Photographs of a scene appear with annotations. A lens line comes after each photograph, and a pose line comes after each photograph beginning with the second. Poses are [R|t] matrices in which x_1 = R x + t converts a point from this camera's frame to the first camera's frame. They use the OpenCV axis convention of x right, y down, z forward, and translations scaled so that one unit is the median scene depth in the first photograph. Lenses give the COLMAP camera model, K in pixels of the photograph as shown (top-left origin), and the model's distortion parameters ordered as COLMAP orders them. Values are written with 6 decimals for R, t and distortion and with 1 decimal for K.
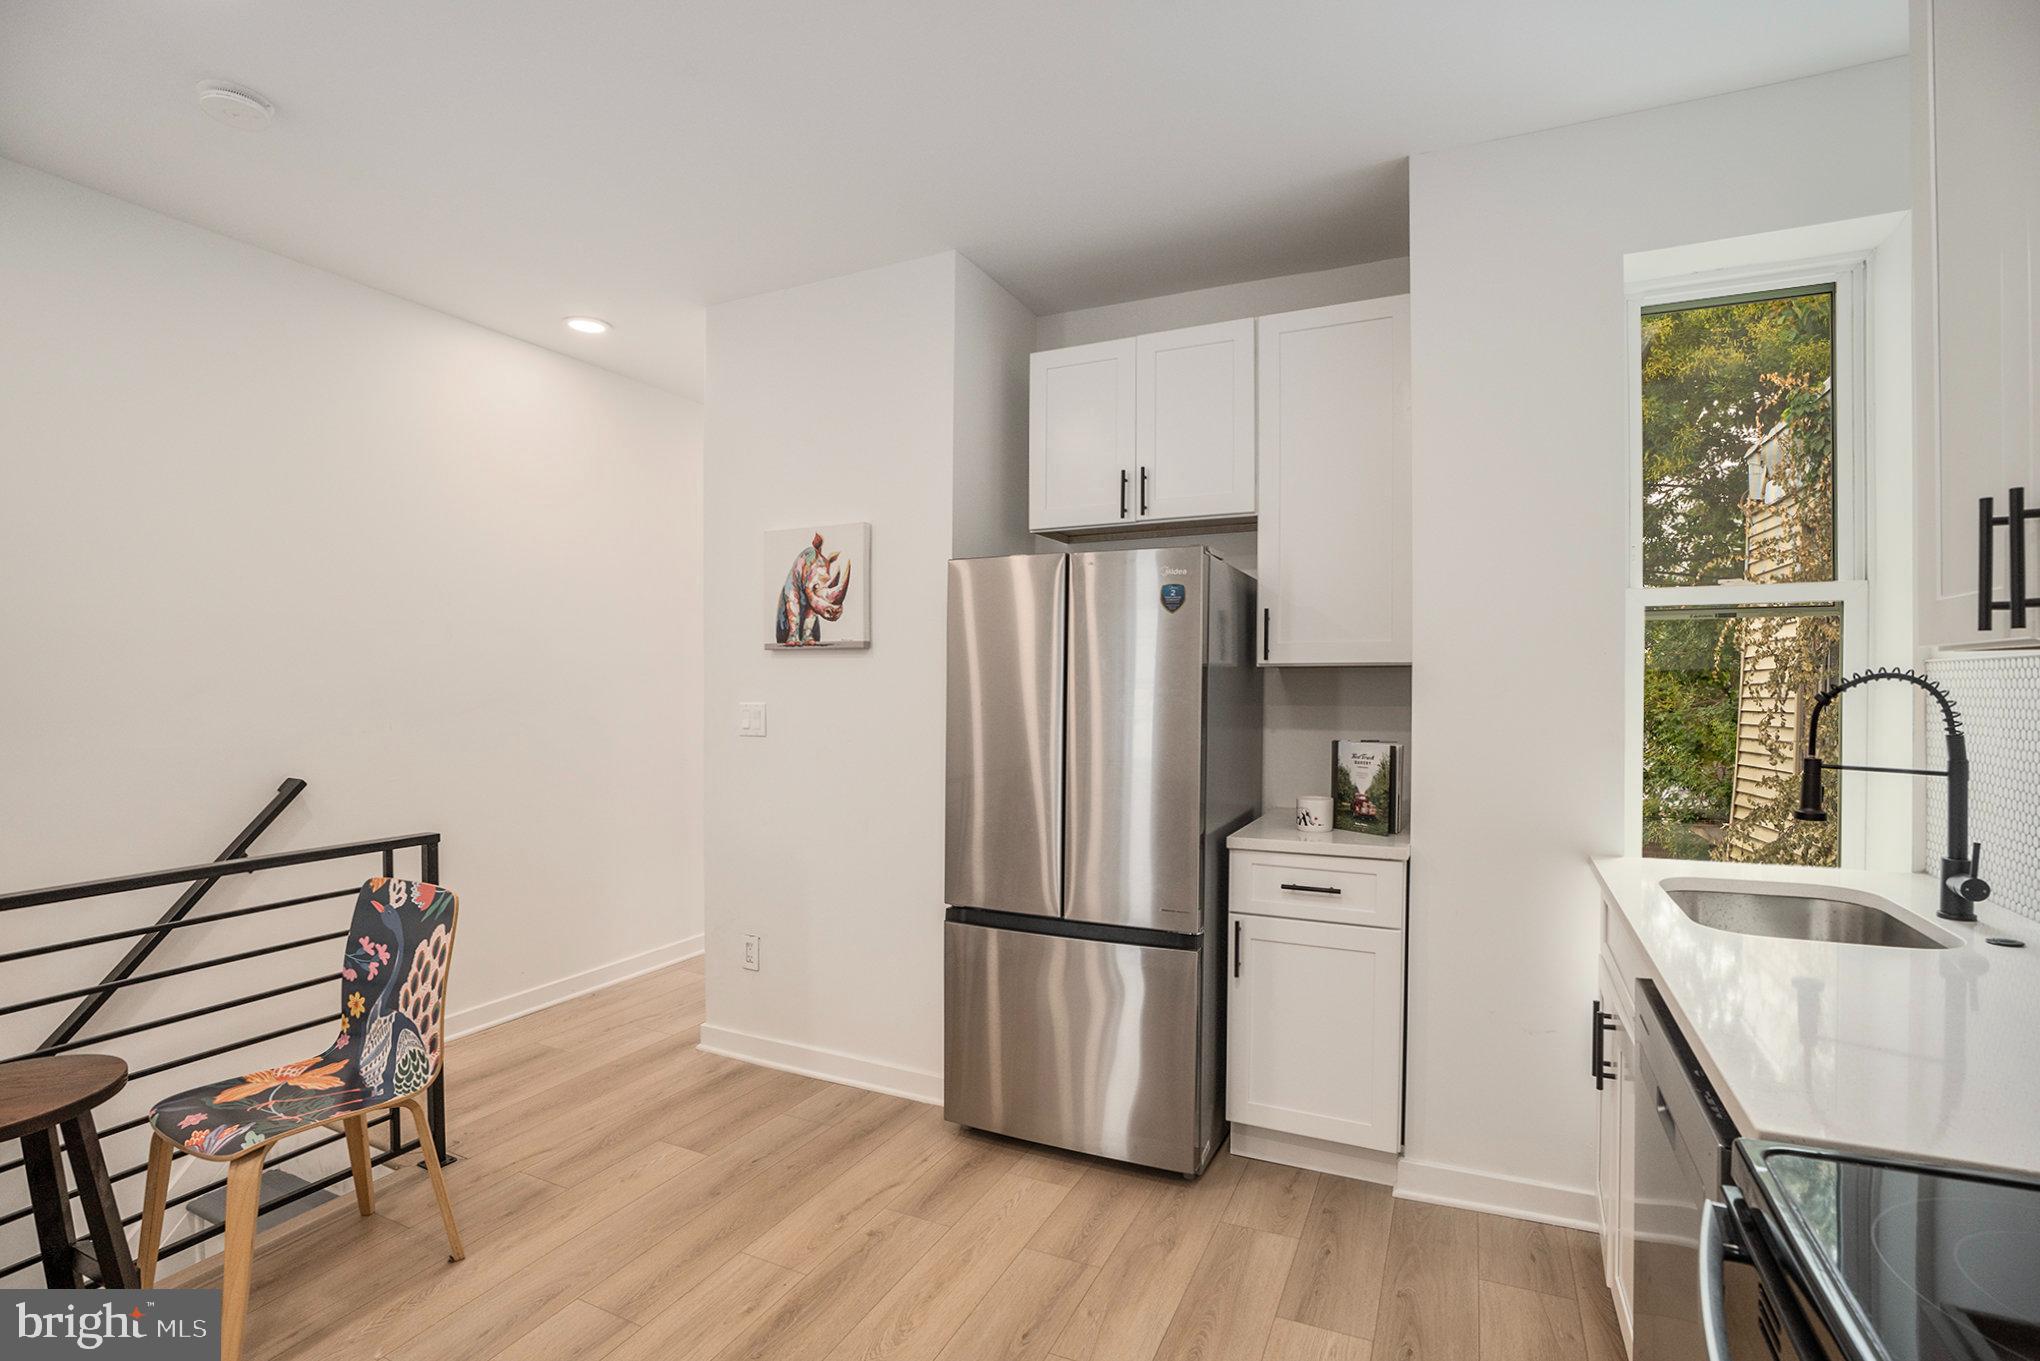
lens RADIAL K [[961.5, 0, 971.2], [0, 961.5, 672.9], [0, 0, 1]] dist [-0.040795, 0.000011]
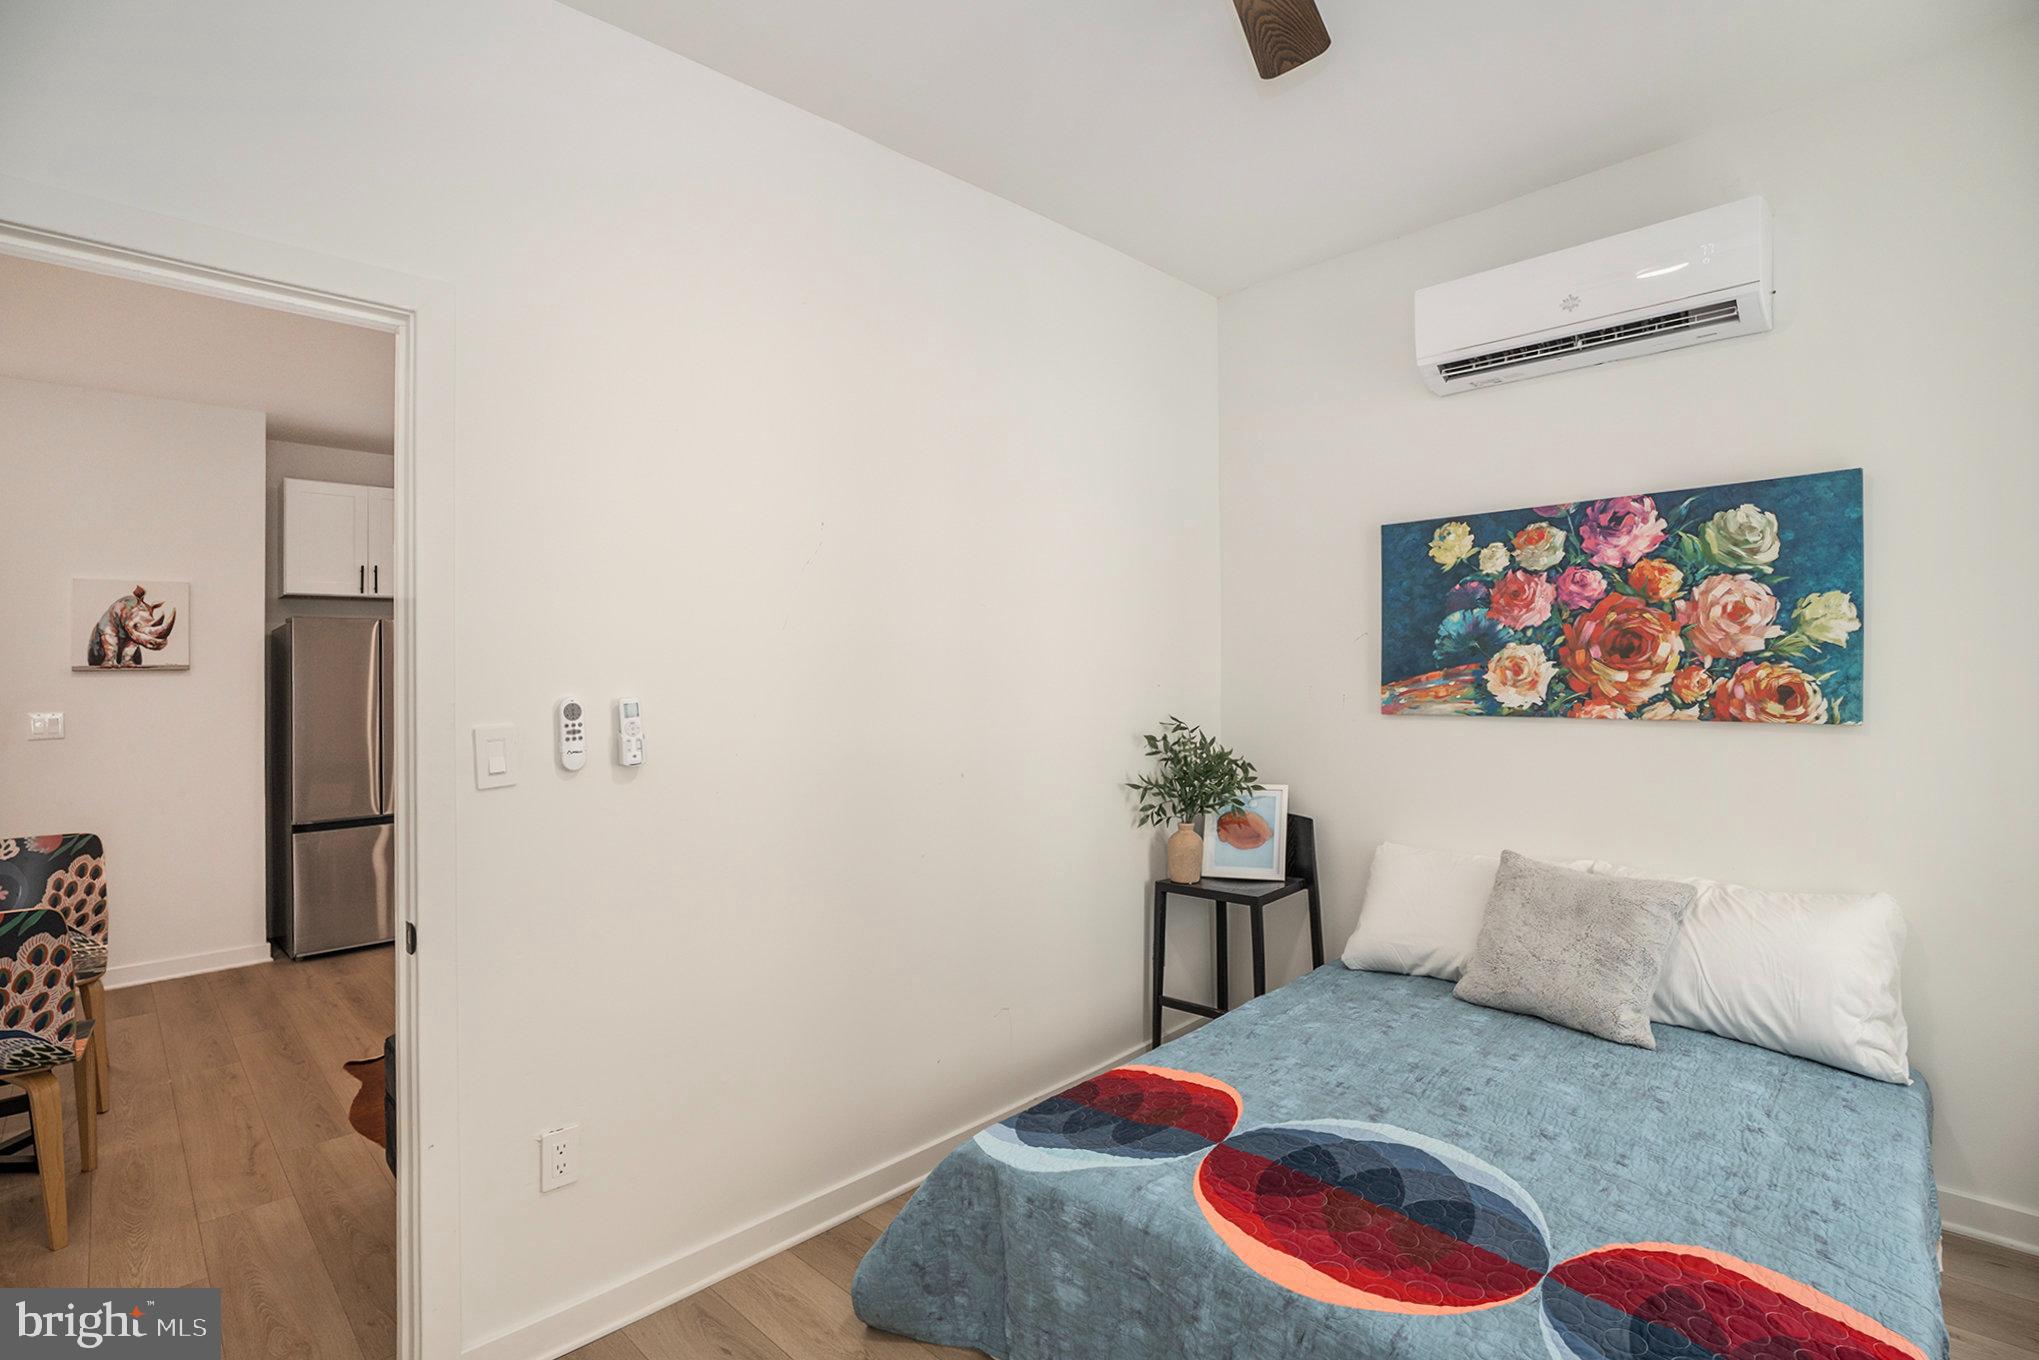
lens RADIAL K [[1013.1, 0, 965.9], [0, 1013.1, 654.6], [0, 0, 1]] dist [-0.001229, -0.000196]
pose [[0.390865, 0.007665, 0.920416, -1.374866], [0.009792, 0.999874, -0.012485, -0.023382], [-0.920396, 0.013892, 0.390740, -0.877727]]
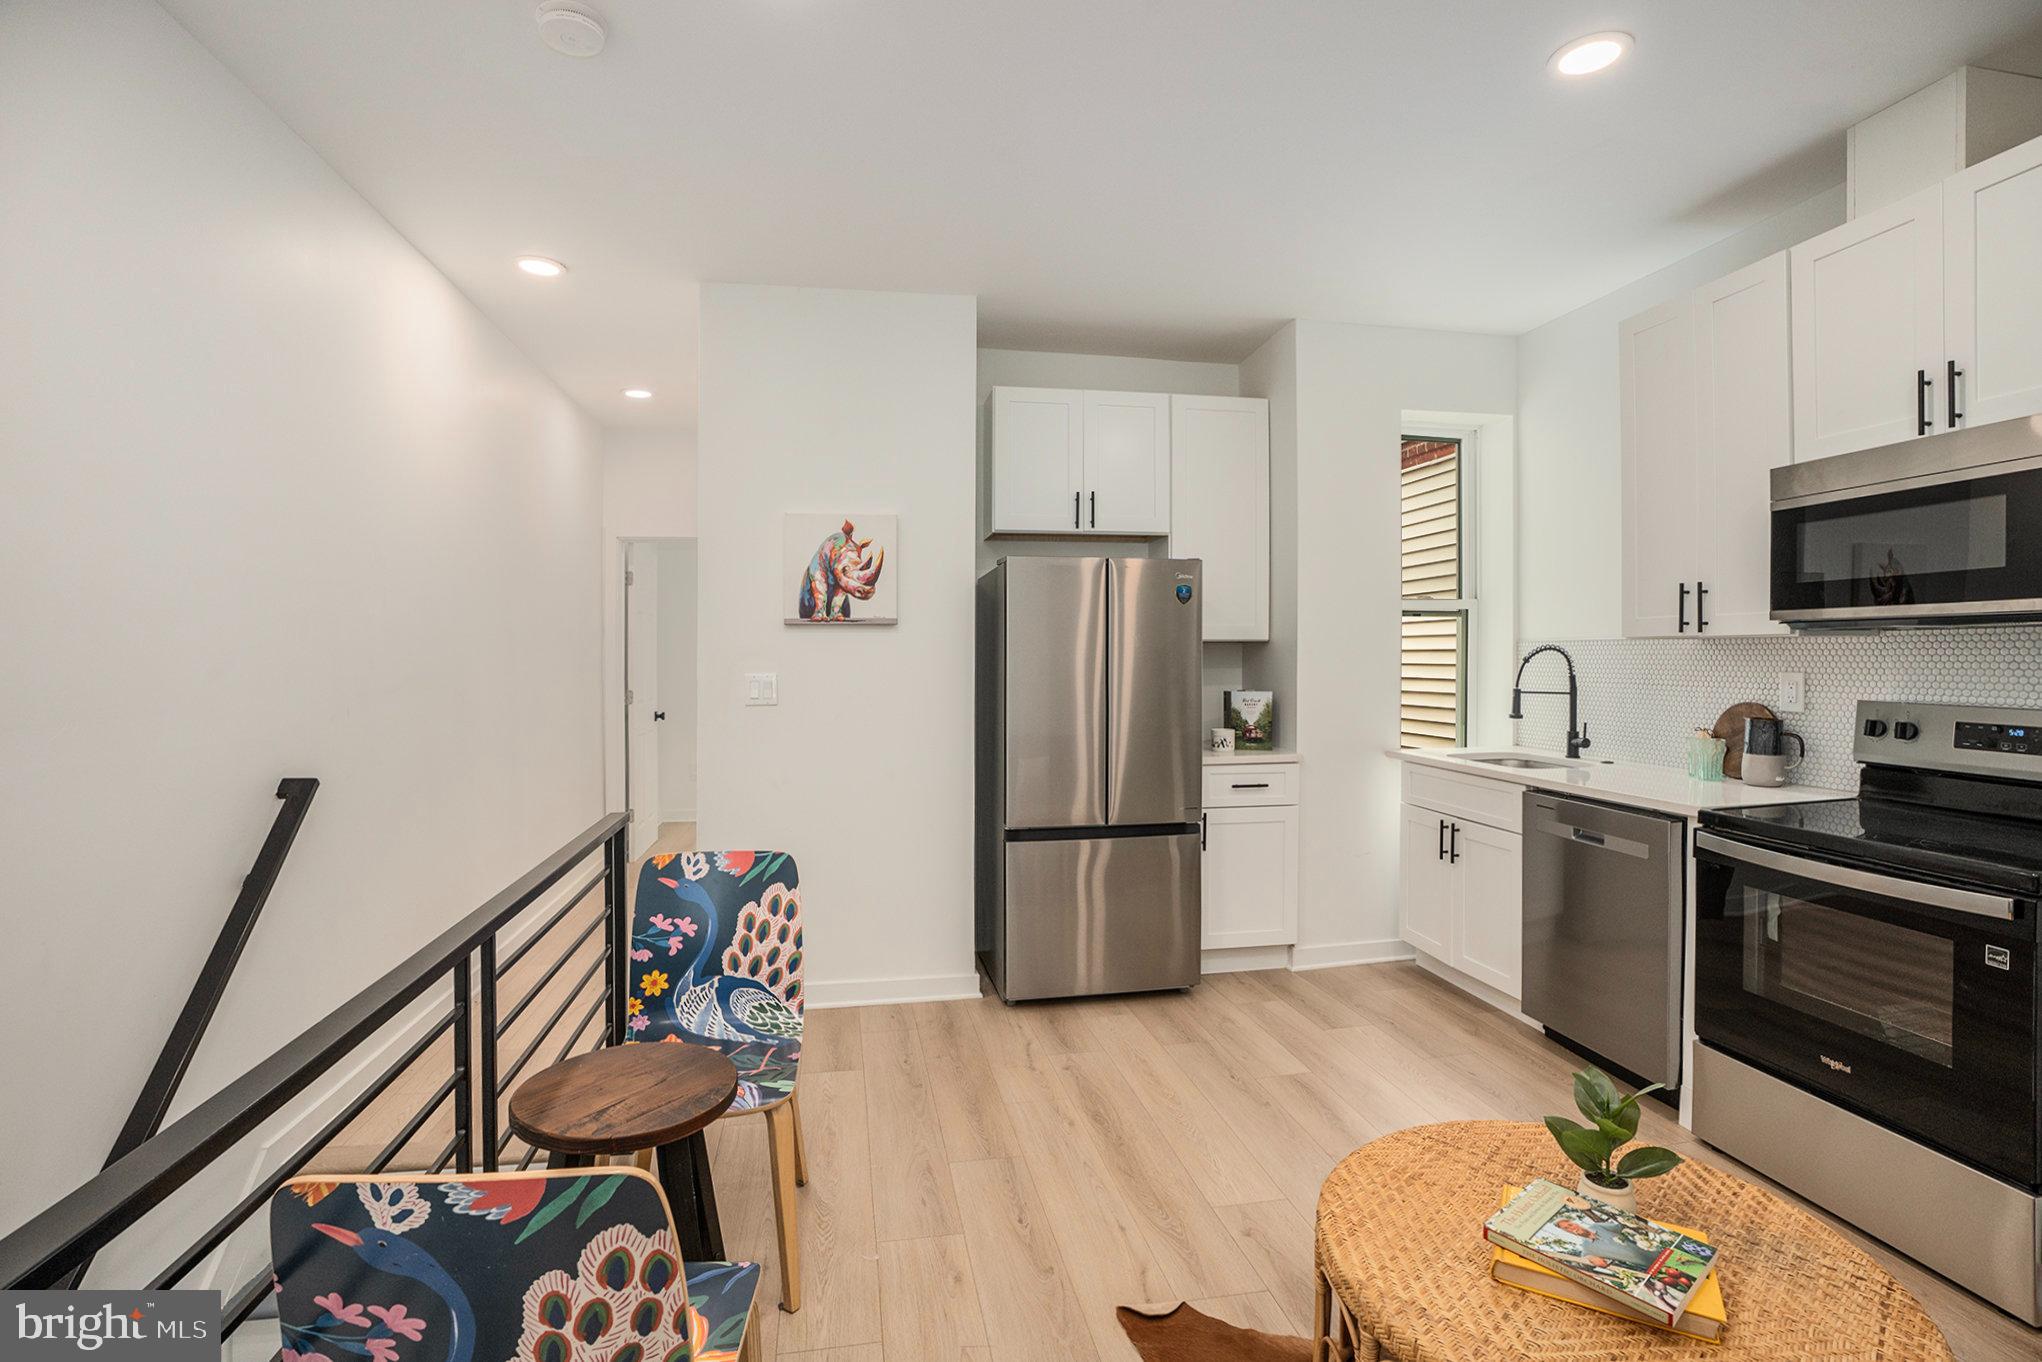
lens RADIAL K [[973.0, 0, 1013.2], [0, 973.0, 668.3], [0, 0, 1]] dist [-0.023275, 0.000632]
pose [[0.804720, -0.014910, 0.593467, -0.902091], [-0.003094, 0.999566, 0.029308, -0.010299], [-0.593646, -0.025421, 0.804325, -0.035930]]
